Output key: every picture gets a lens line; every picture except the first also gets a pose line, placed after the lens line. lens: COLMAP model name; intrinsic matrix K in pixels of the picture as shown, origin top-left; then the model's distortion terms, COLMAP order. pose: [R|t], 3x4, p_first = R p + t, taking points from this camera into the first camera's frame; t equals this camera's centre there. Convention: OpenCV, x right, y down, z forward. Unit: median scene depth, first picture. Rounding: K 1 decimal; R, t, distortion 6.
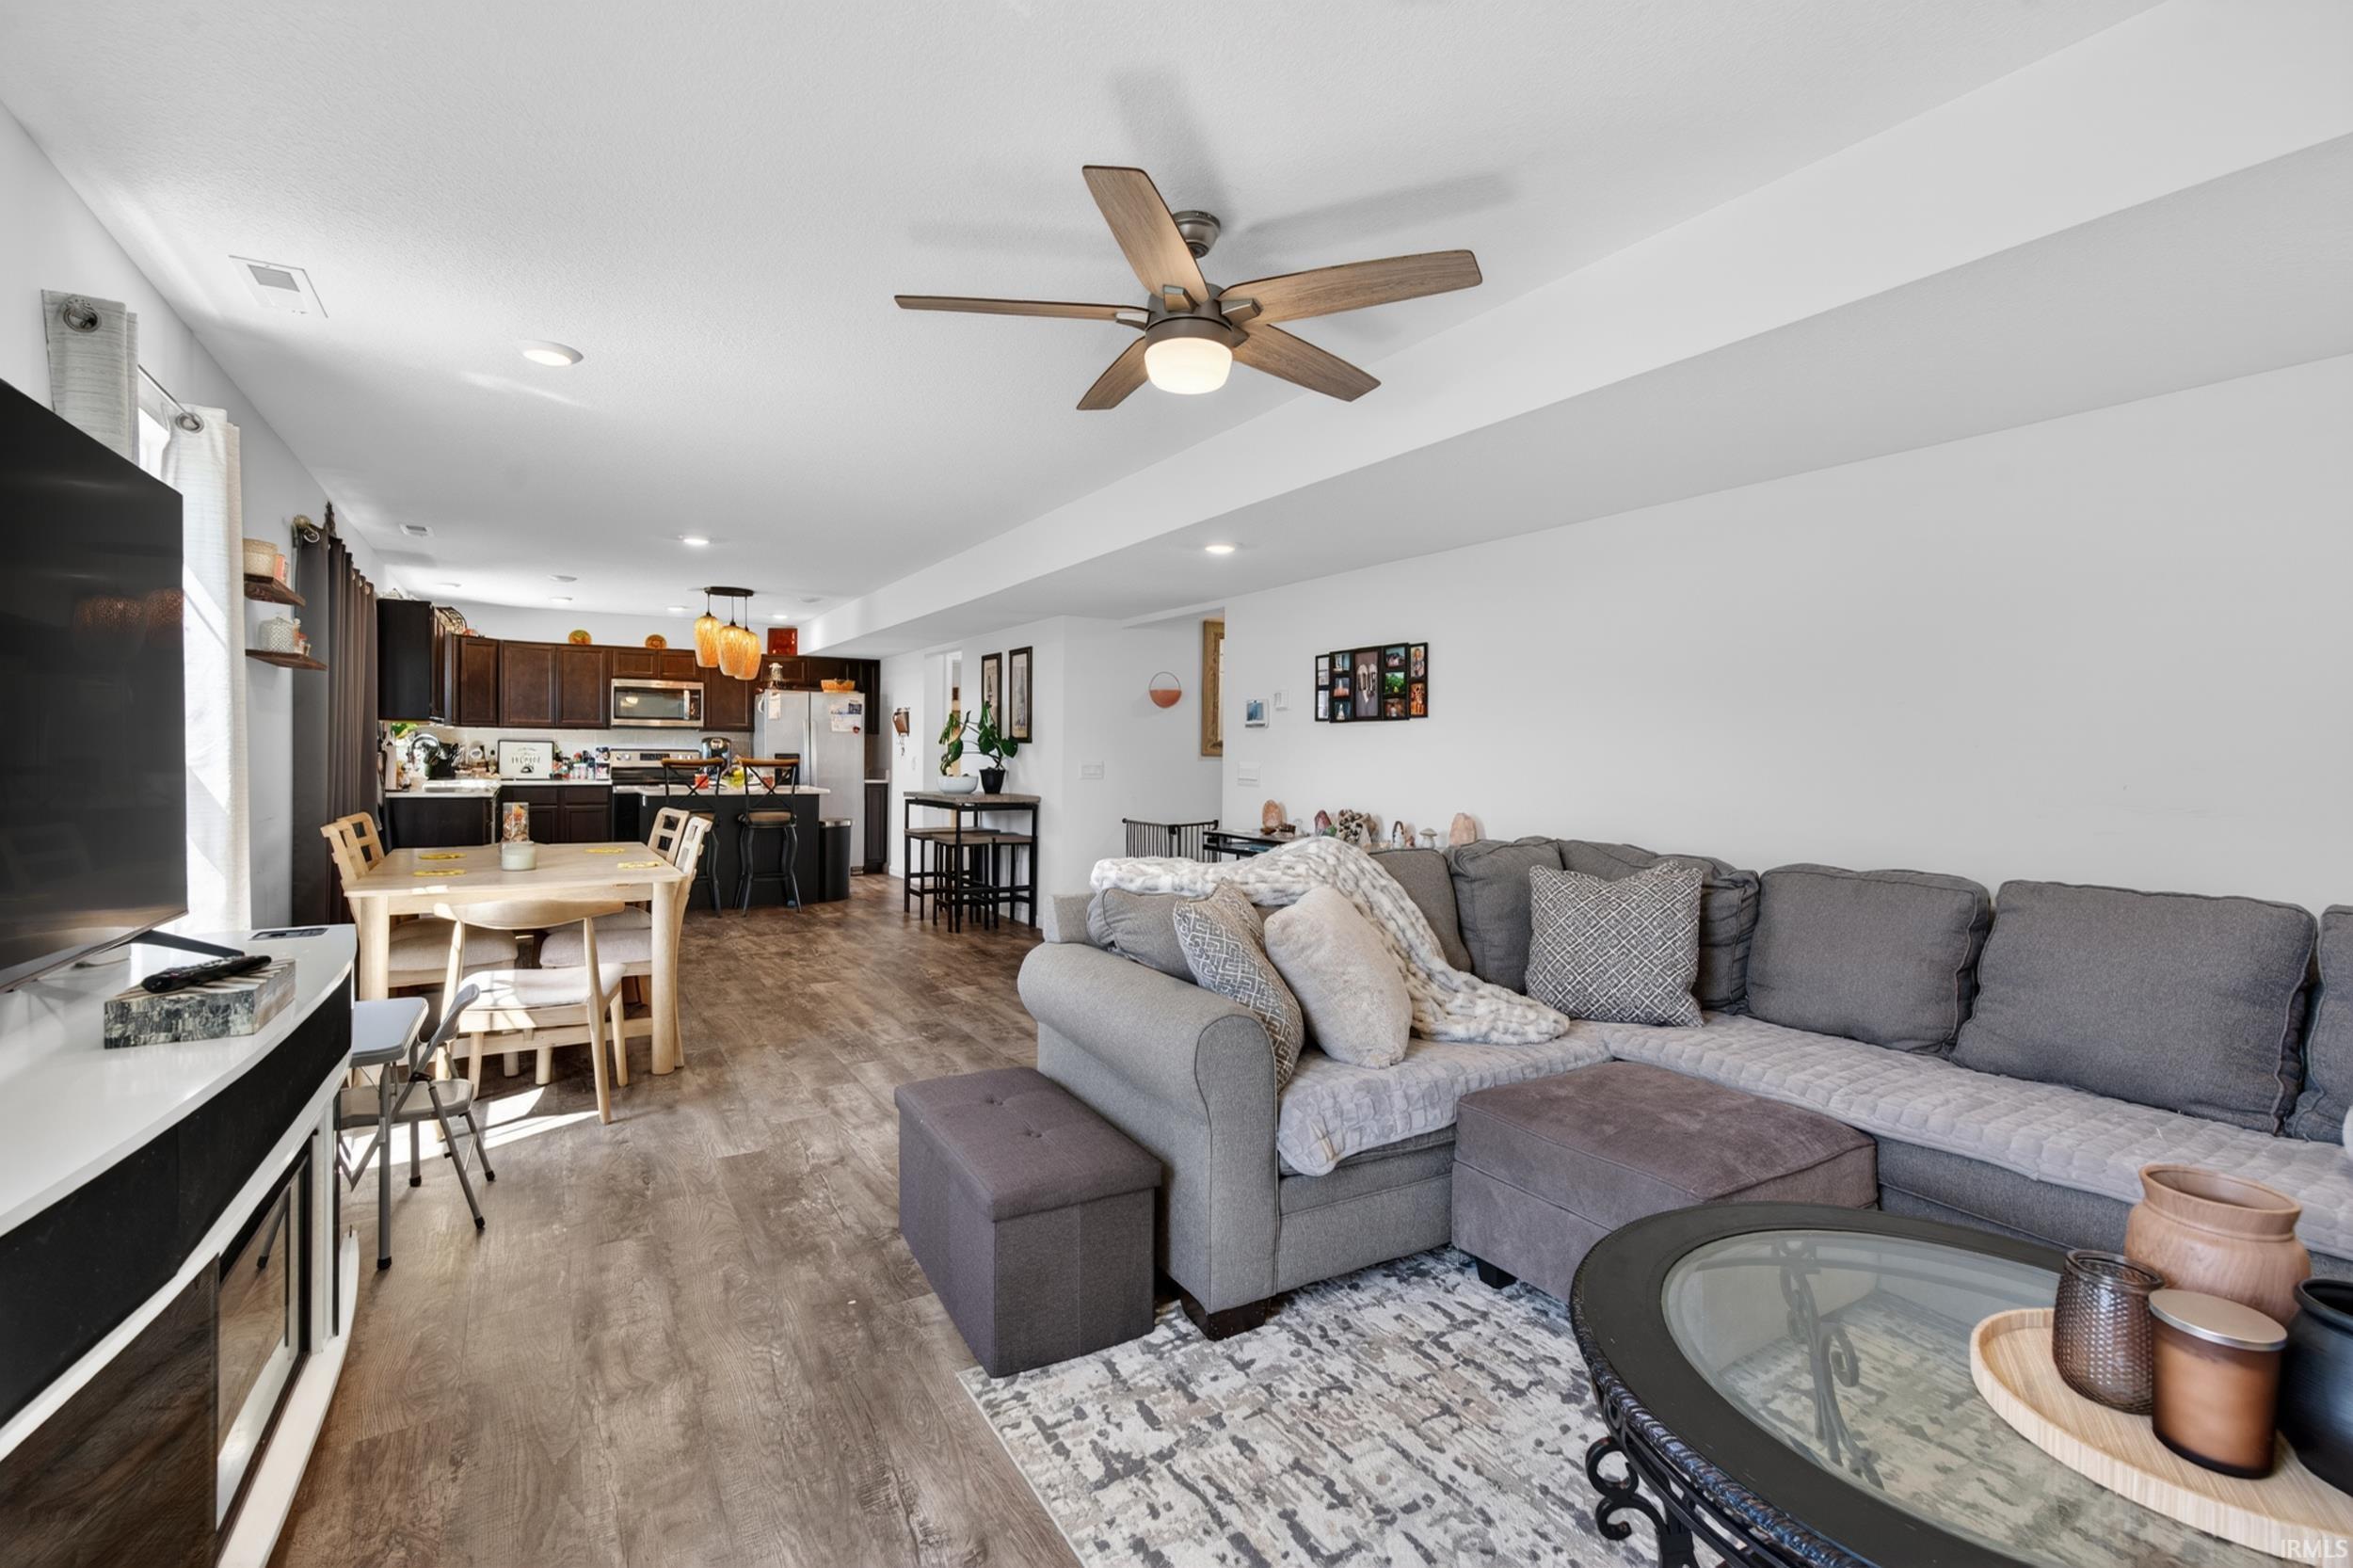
lens RADIAL K [[1051.6, 0, 1178.4], [0, 1051.6, 769.4], [0, 0, 1]] dist [-0.003192, -0.000188]
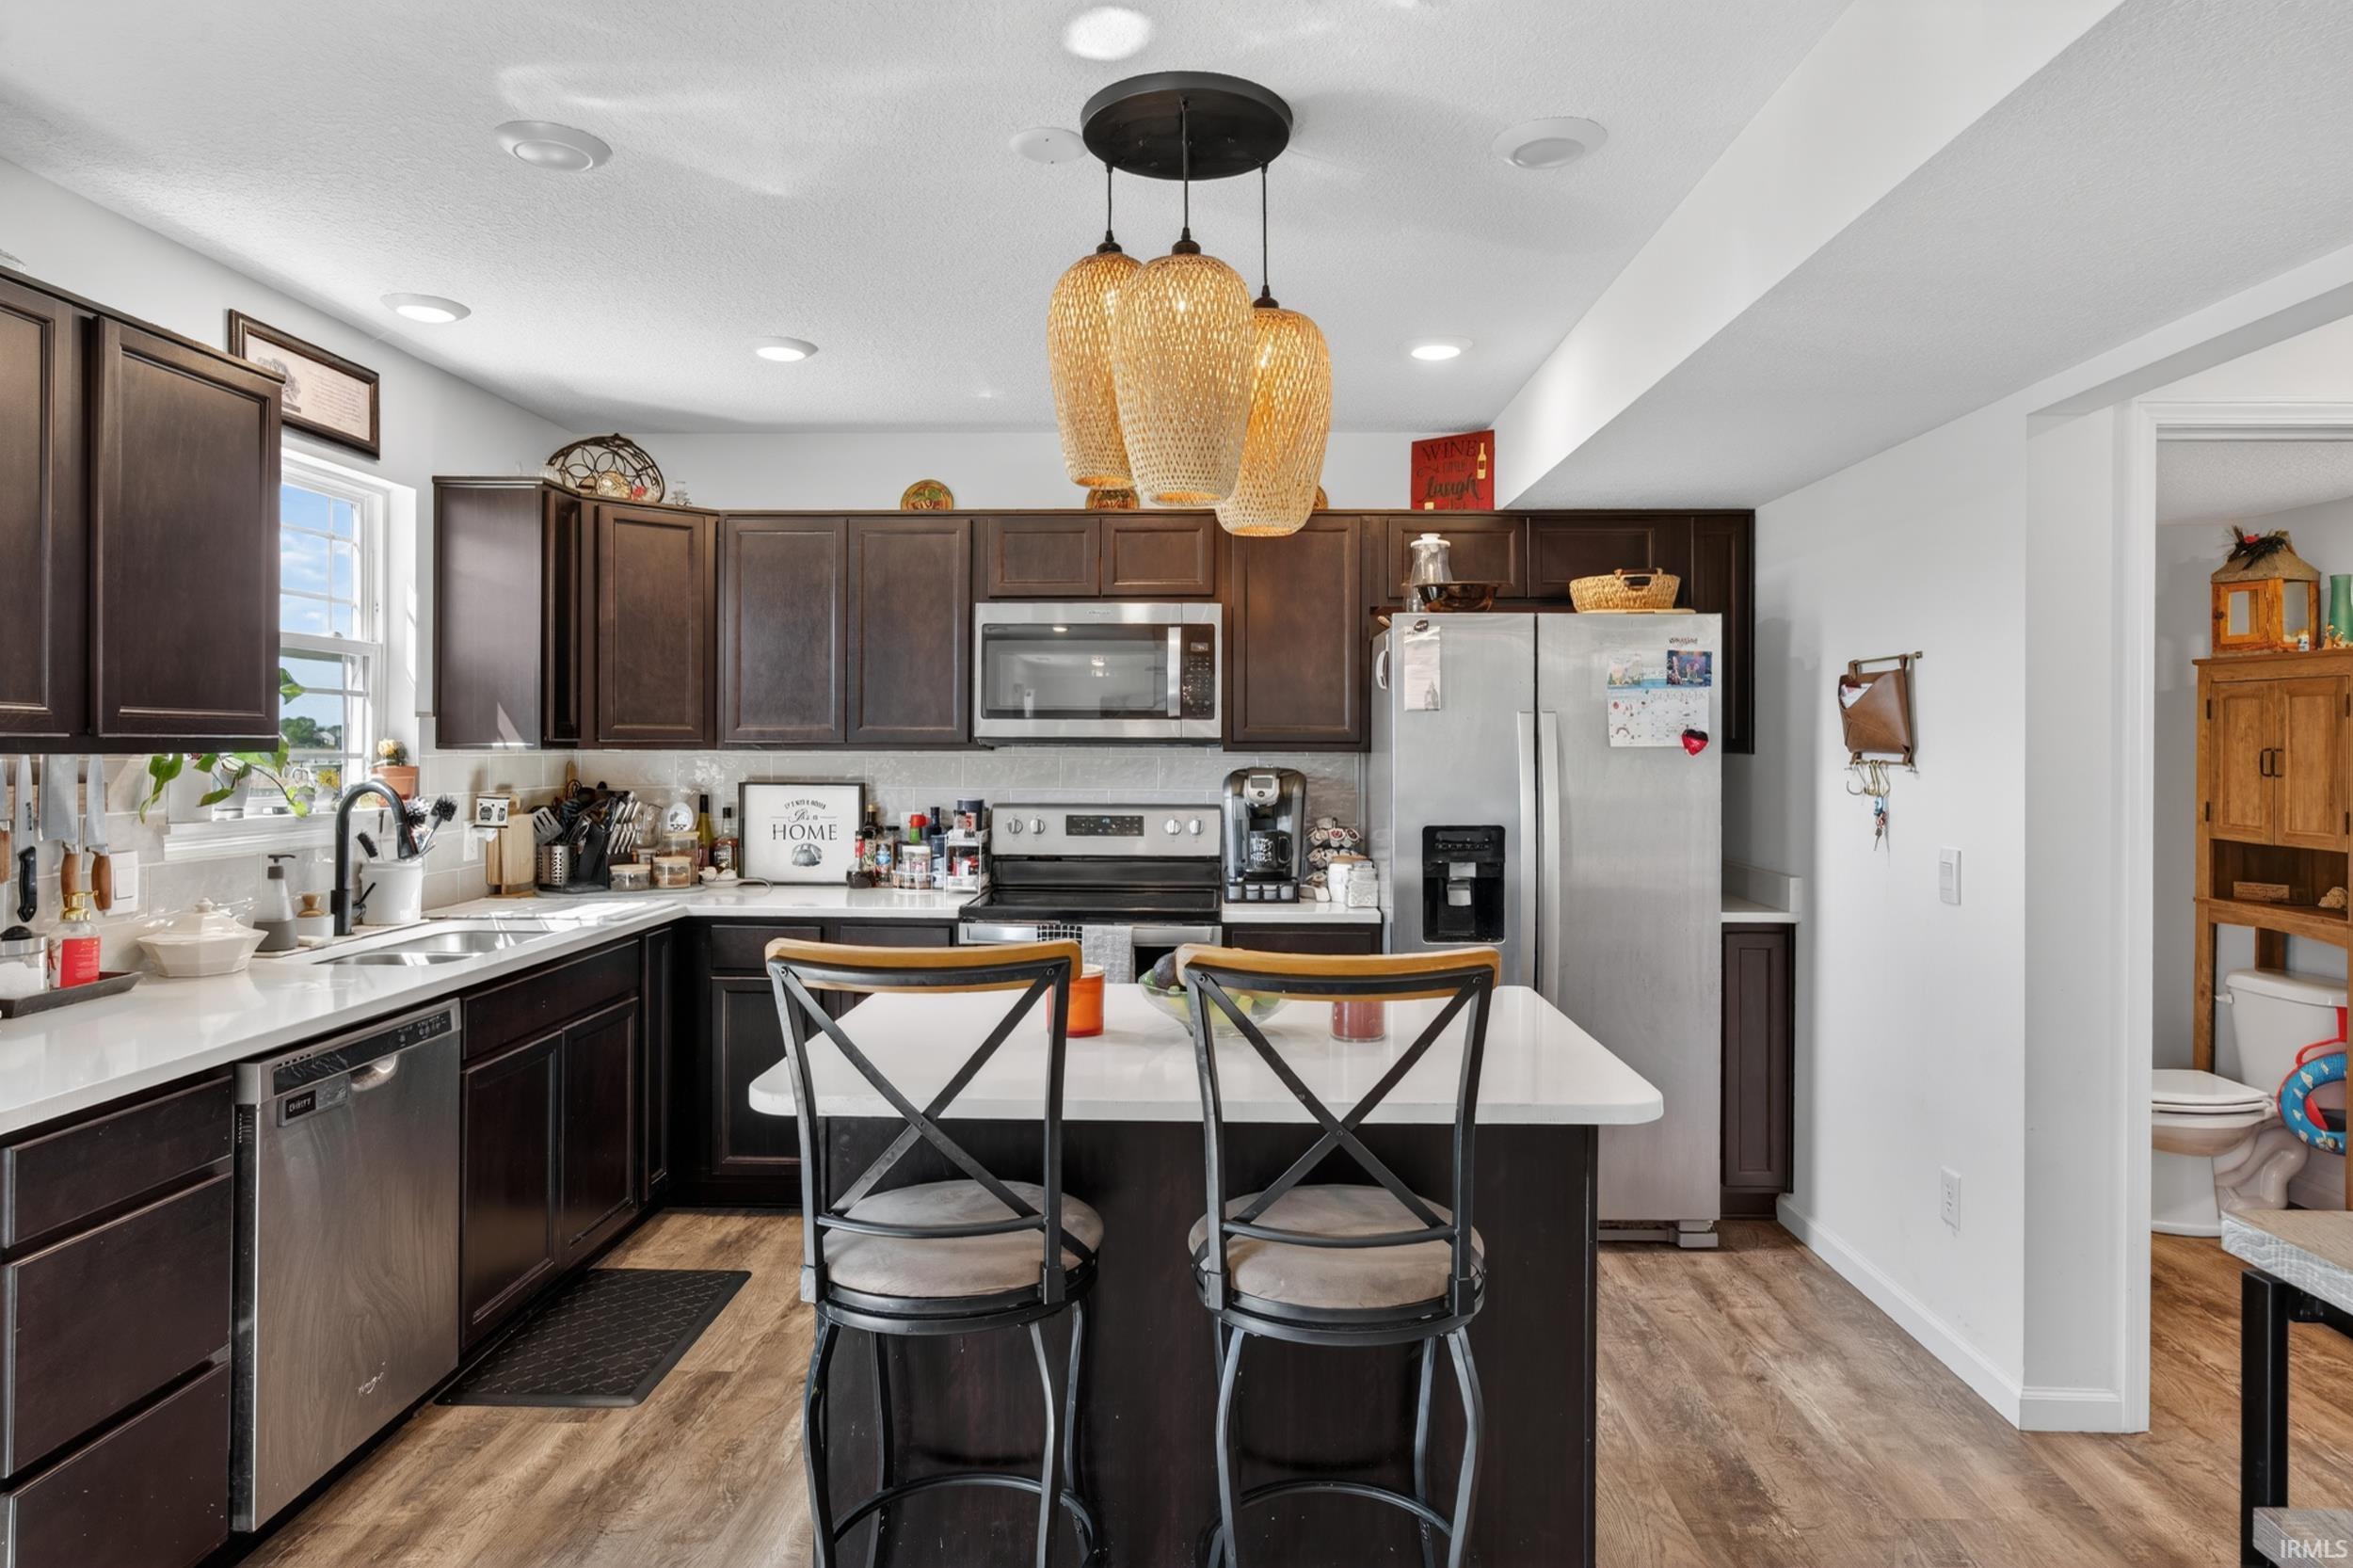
lens RADIAL K [[1368.7, 0, 1176.4], [0, 1368.7, 738.4], [0, 0, 1]] dist [-0.048601, 0.036231]
pose [[0.834499, -0.006042, -0.550977, -0.918771], [0.000481, 0.999947, -0.010238, -0.144742], [0.551010, 0.008279, 0.834458, 2.560590]]
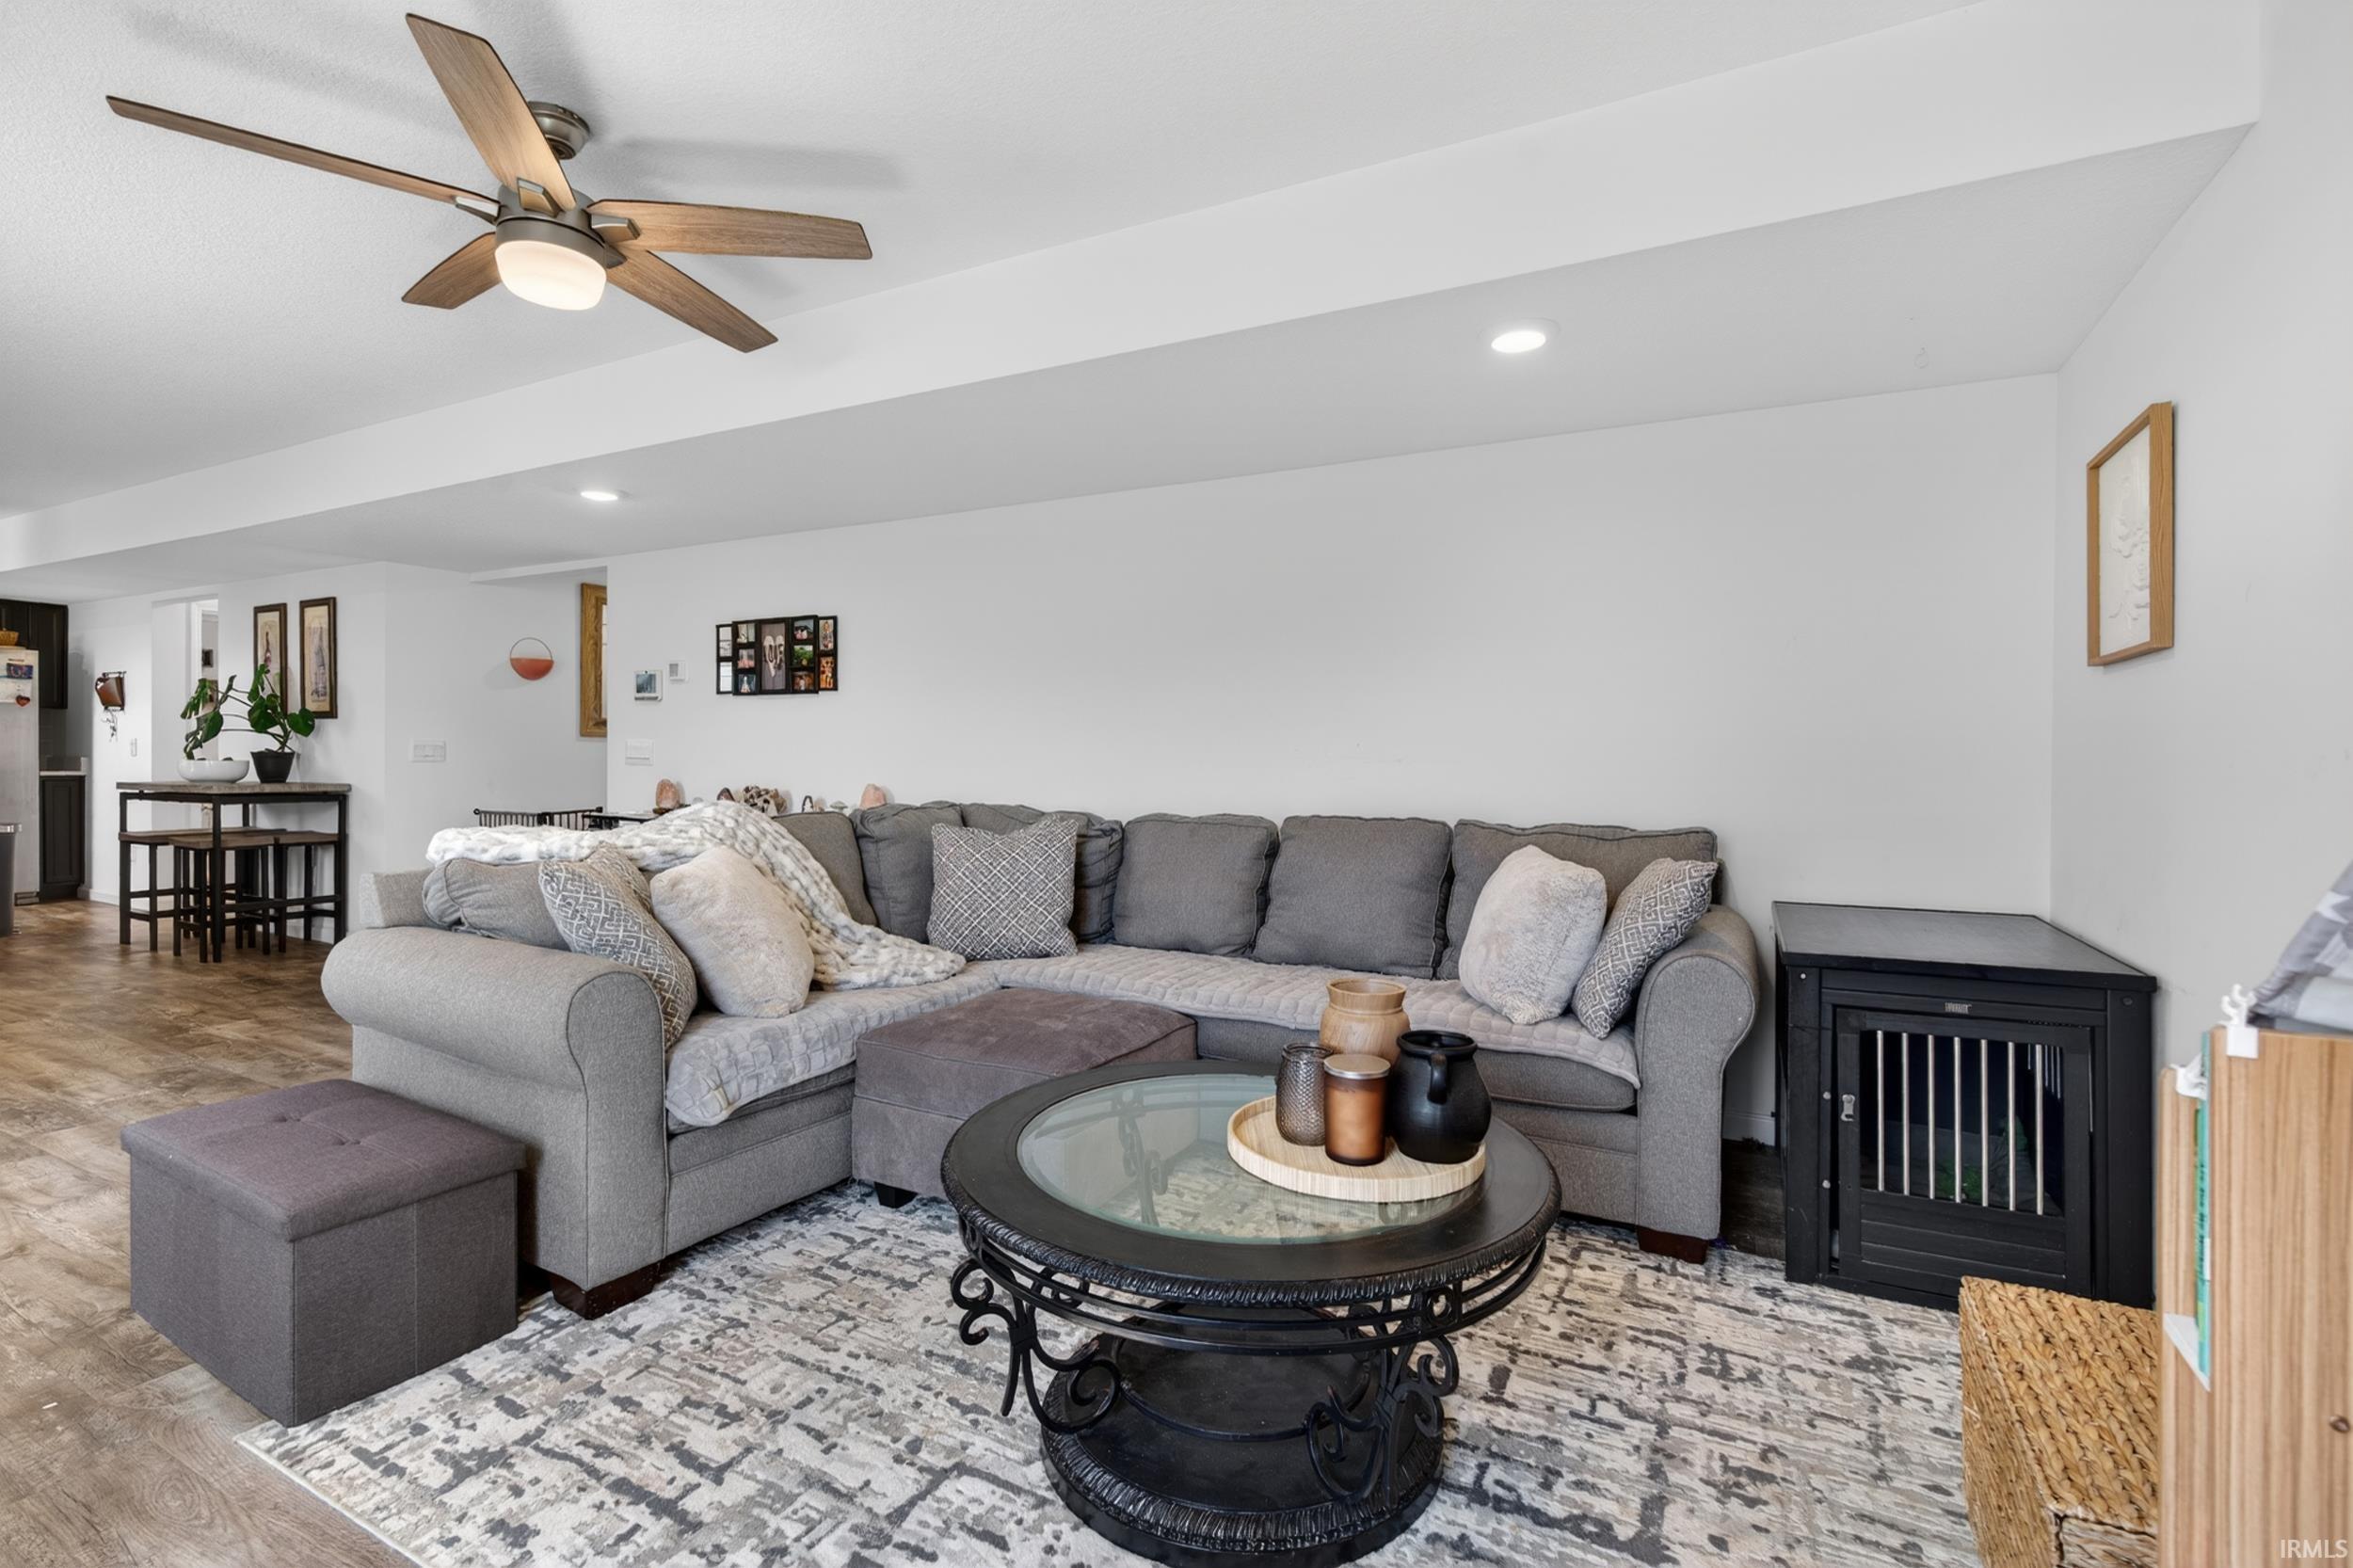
lens RADIAL K [[1068.8, 0, 1180.4], [0, 1068.8, 773.7], [0, 0, 1]] dist [-0.000591, 0.001696]
pose [[0.862472, -0.009170, 0.506021, 0.006818], [0.006068, 0.999951, 0.007779, 0.044632], [-0.506068, -0.003638, 0.862486, -0.078545]]
